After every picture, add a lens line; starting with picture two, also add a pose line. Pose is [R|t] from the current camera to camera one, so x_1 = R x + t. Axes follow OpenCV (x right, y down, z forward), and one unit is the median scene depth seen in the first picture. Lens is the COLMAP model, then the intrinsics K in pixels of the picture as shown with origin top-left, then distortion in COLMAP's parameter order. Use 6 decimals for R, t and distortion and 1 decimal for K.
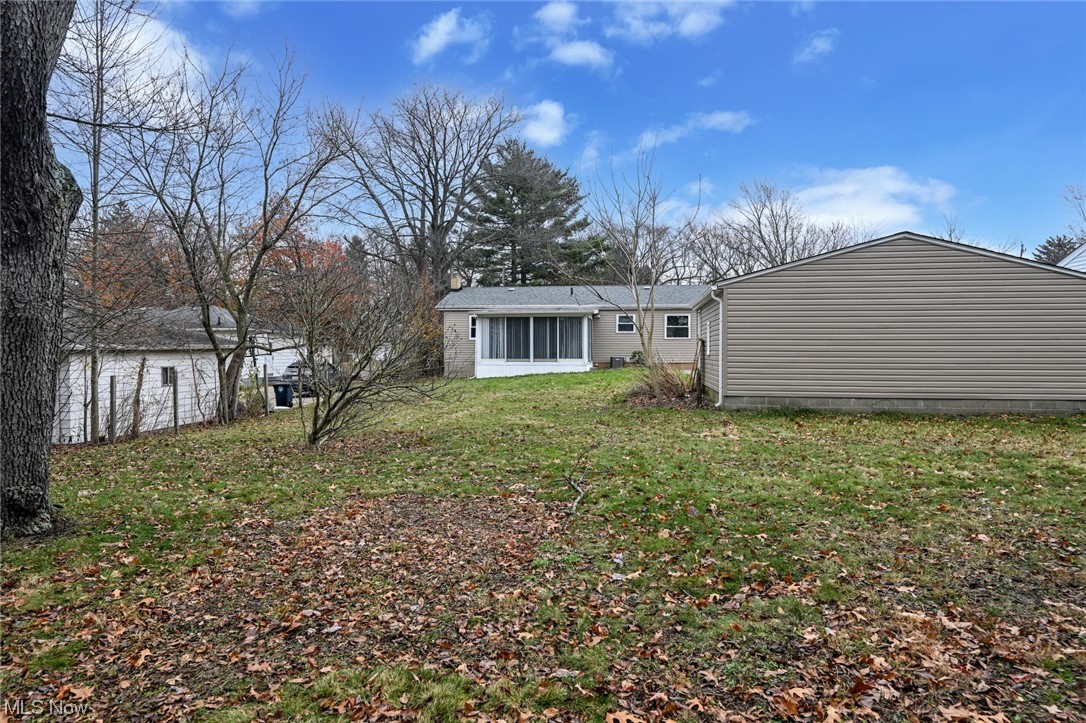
lens RADIAL K [[713.9, 0, 543.0], [0, 713.9, 361.5], [0, 0, 1]] dist [0.000779, 0.000060]
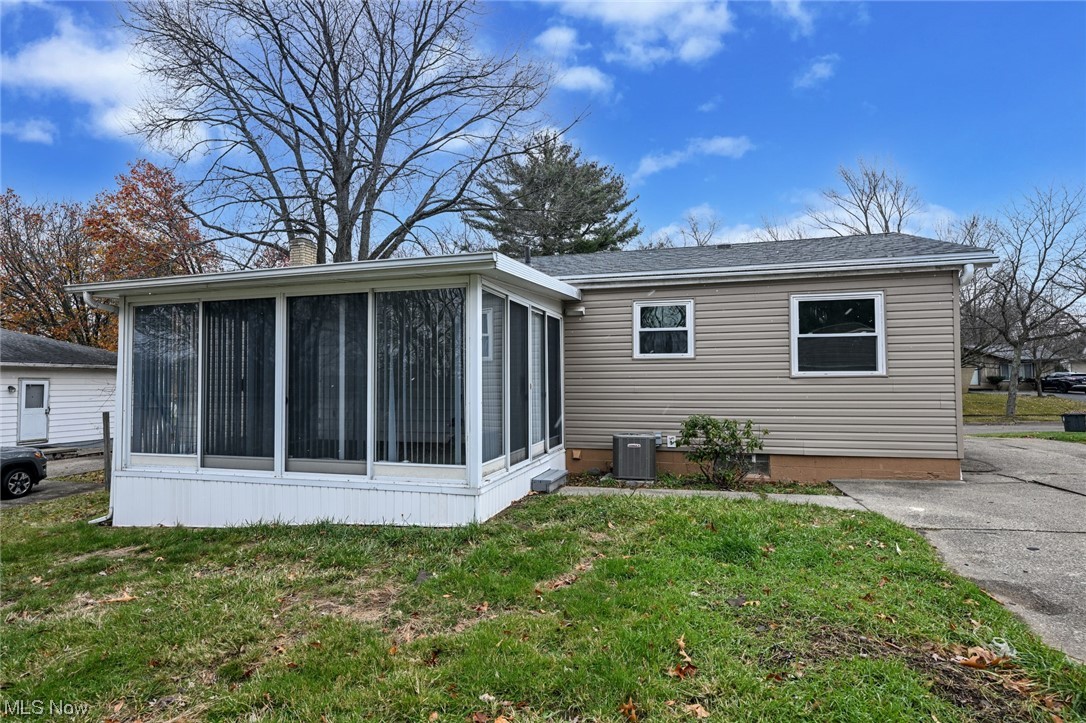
lens RADIAL K [[561.7, 0, 543.0], [0, 561.7, 361.5], [0, 0, 1]] dist [-0.000783, -0.000092]
pose [[0.989096, -0.010951, -0.146866, 0.100949], [0.003088, 0.998555, -0.053656, -0.025748], [0.147241, 0.052617, 0.987700, 0.751202]]
